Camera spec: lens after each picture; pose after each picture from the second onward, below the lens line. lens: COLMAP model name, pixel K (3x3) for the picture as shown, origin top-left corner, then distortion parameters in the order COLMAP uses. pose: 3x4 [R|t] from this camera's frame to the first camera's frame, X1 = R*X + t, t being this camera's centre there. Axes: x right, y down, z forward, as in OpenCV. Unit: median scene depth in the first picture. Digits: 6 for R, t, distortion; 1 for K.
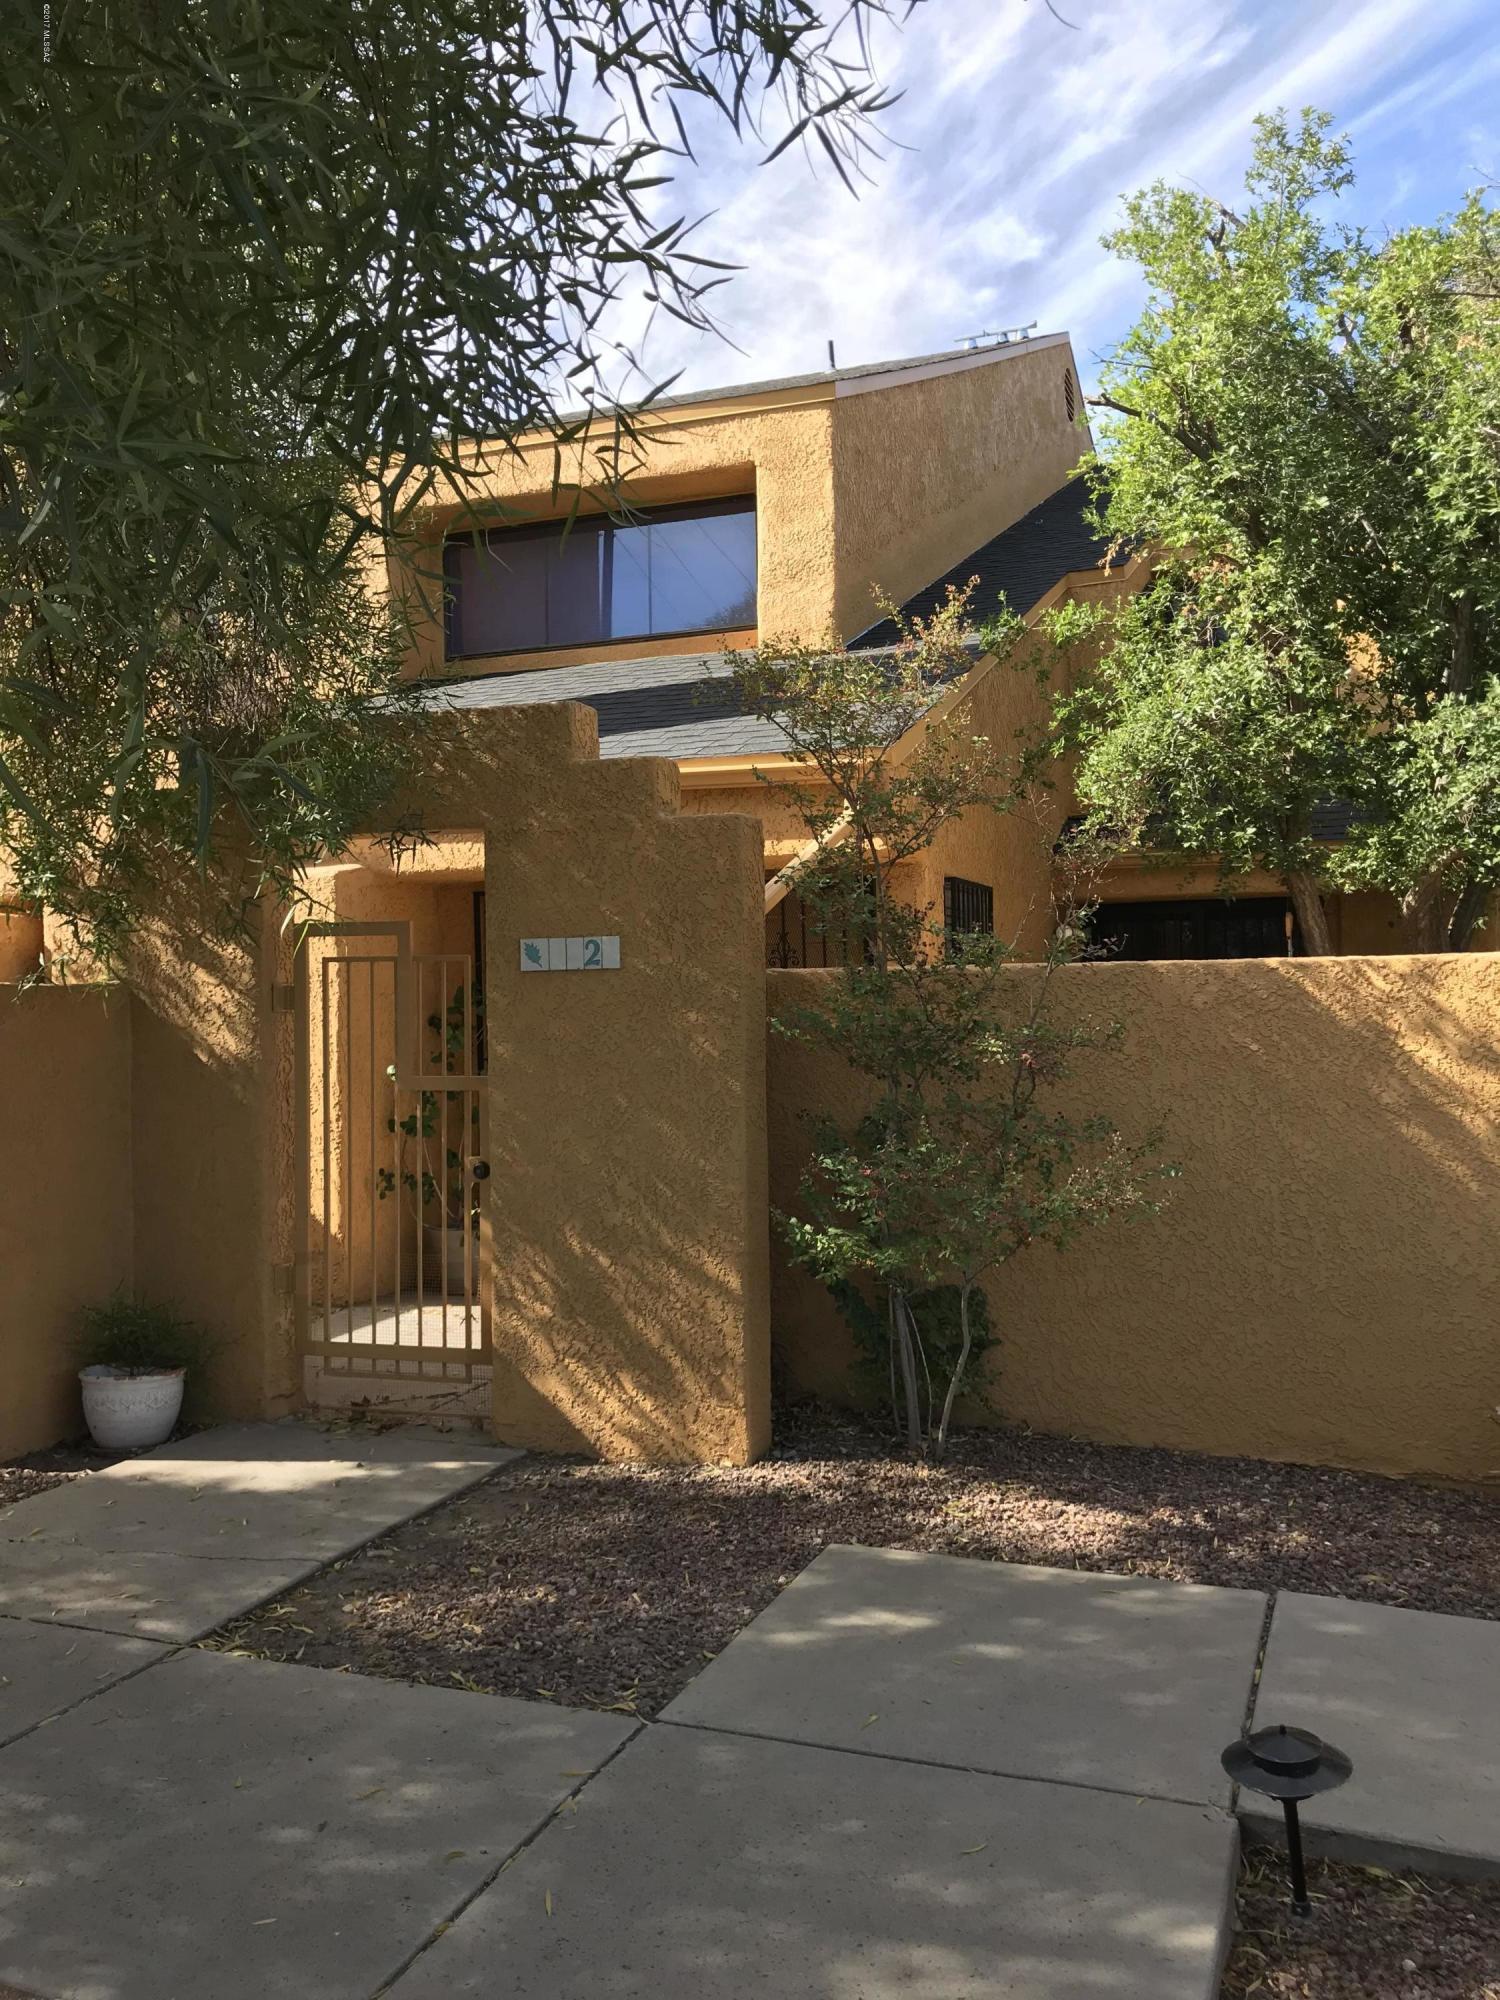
lens RADIAL K [[1679.9, 0, 759.2], [0, 1679.9, 1010.3], [0, 0, 1]] dist [0.062402, -0.125543]
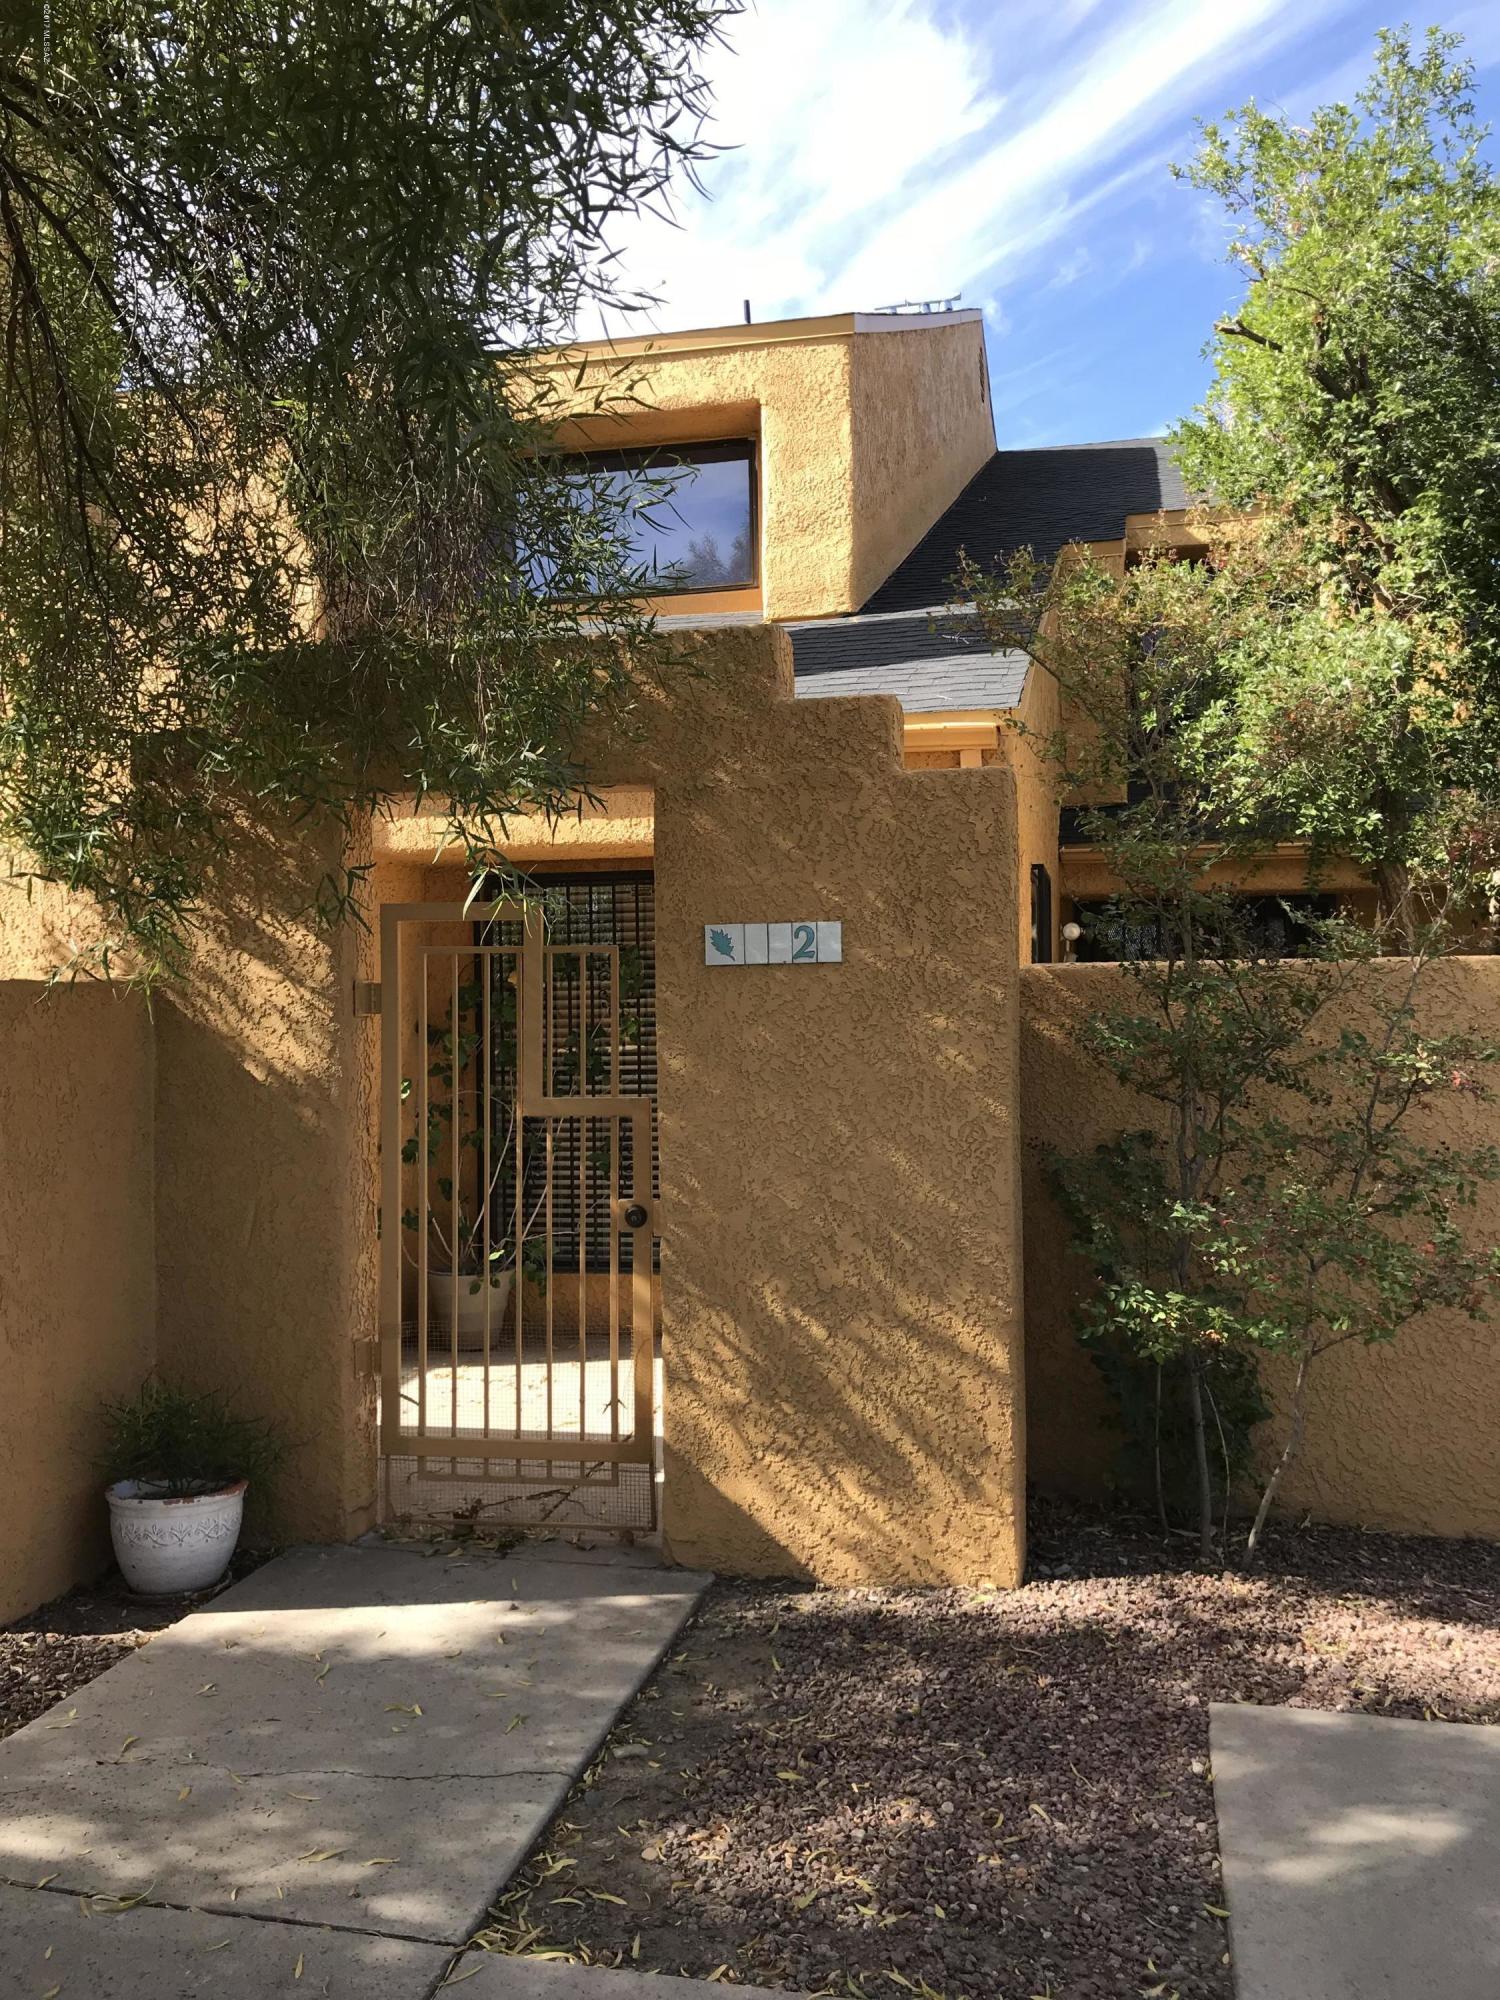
lens RADIAL K [[1663.3, 0, 750.0], [0, 1663.3, 1000.0], [0, 0, 1]] dist [0.018015, -0.007884]
pose [[0.989210, 0.002545, 0.146480, -0.239917], [-0.001422, 0.999969, -0.007772, -0.000948], [-0.146495, 0.007480, 0.989183, 0.230579]]
